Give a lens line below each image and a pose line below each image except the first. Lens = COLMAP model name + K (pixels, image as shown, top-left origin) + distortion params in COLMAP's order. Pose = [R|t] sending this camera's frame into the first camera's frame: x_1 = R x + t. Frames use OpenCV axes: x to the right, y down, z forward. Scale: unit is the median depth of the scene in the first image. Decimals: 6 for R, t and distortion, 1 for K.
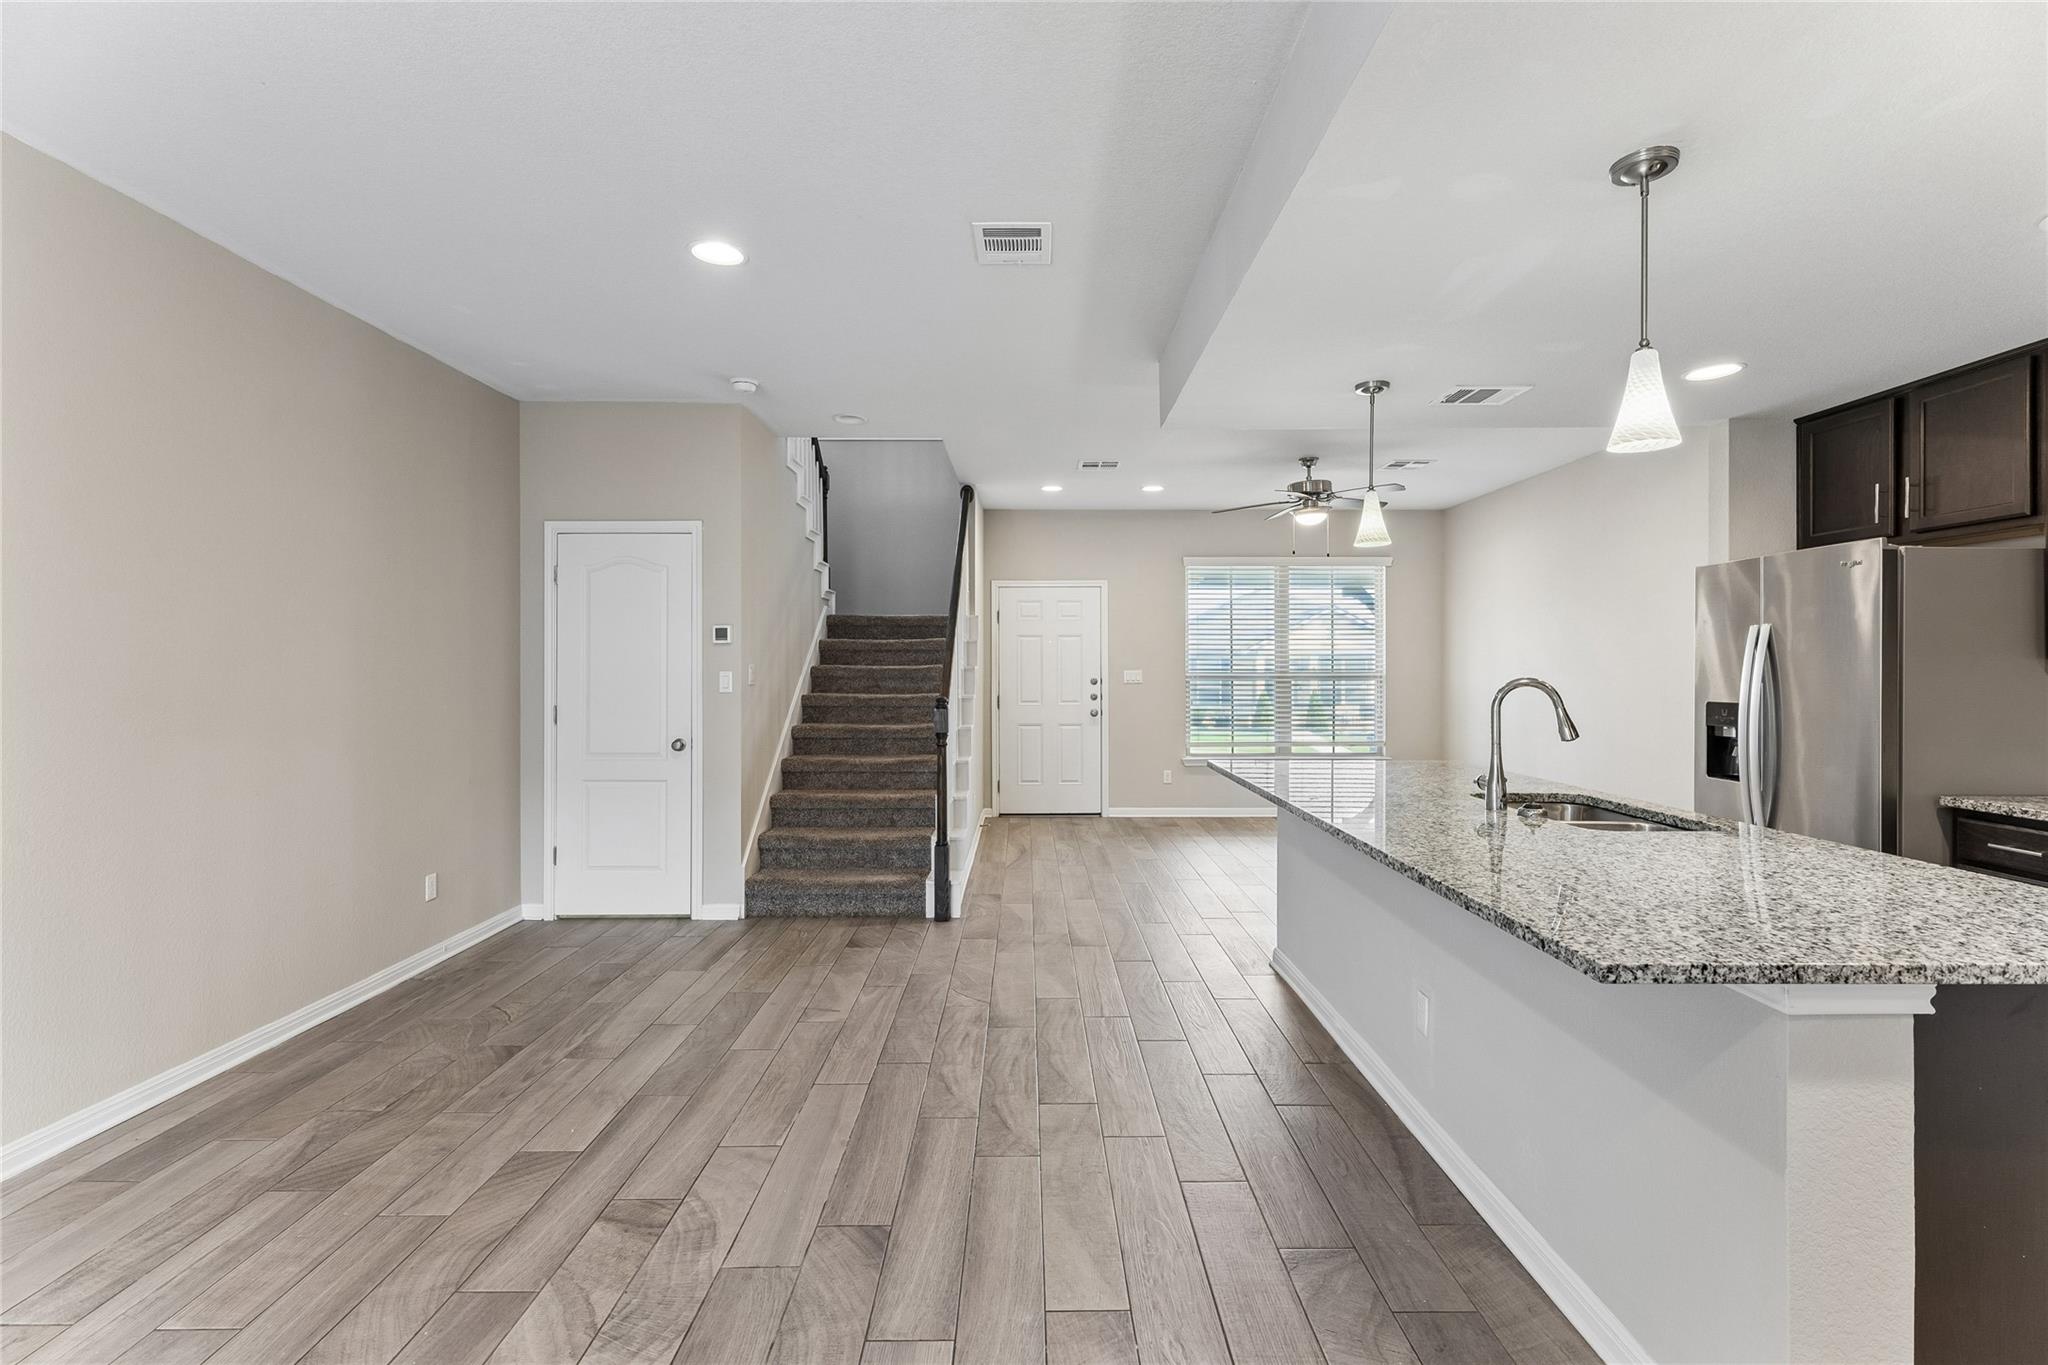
lens RADIAL K [[900.0, 0, 1024.0], [0, 900.0, 682.5], [0, 0, 1]] dist [-0.003334, -0.000246]
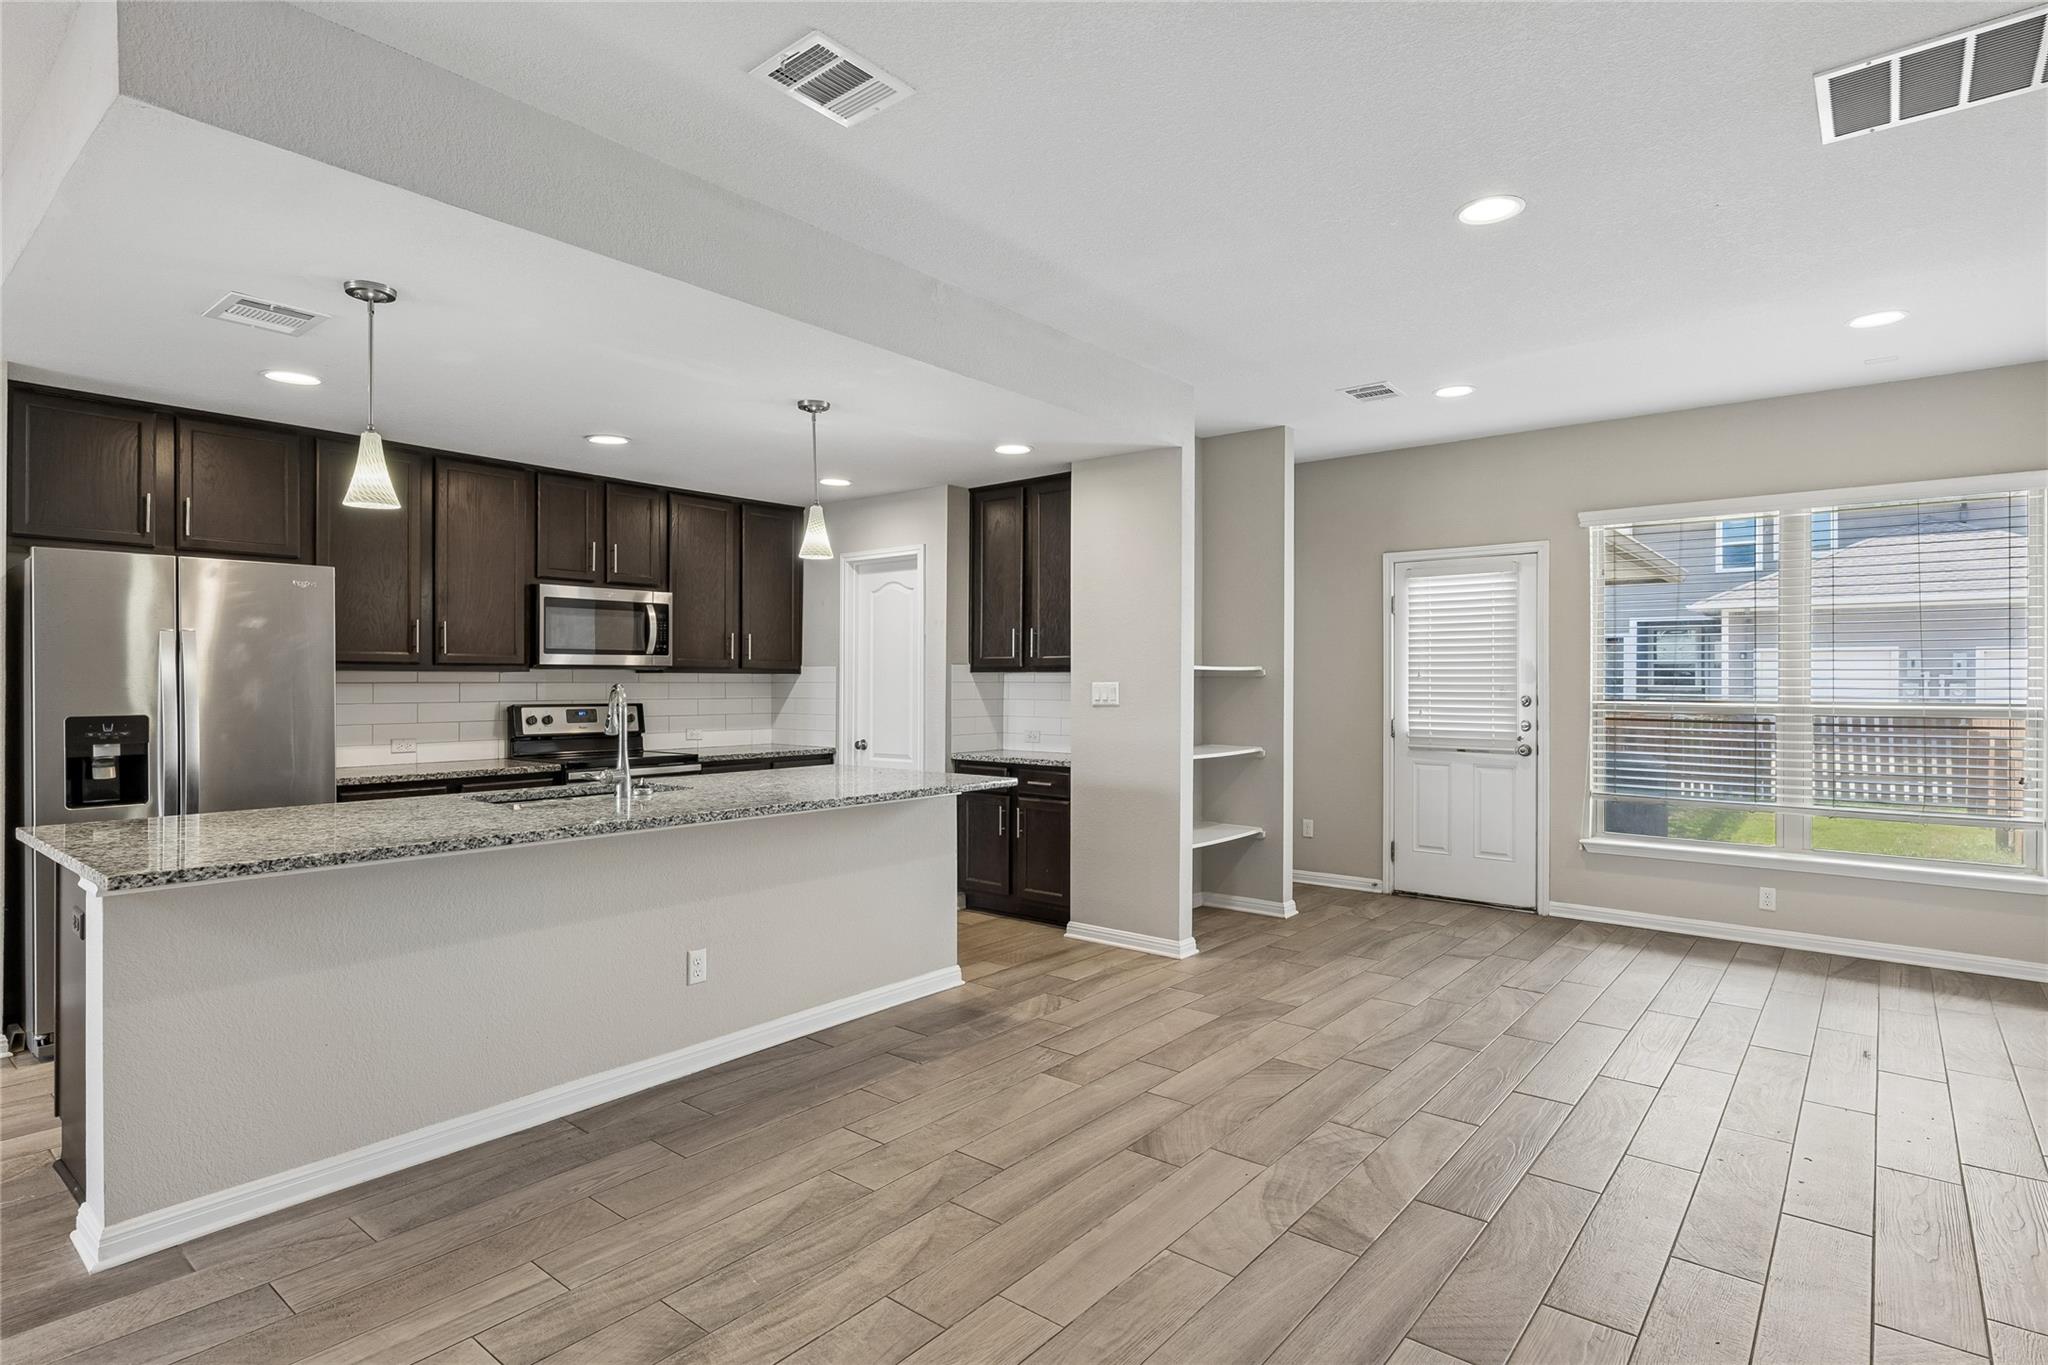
lens RADIAL K [[1064.0, 0, 1024.0], [0, 1064.0, 682.5], [0, 0, 1]] dist [0.002271, 0.000259]
pose [[-0.769567, -0.003115, 0.638559, -0.880918], [0.007091, 0.999885, 0.013423, -0.020598], [-0.638527, 0.014858, -0.769456, 2.033353]]
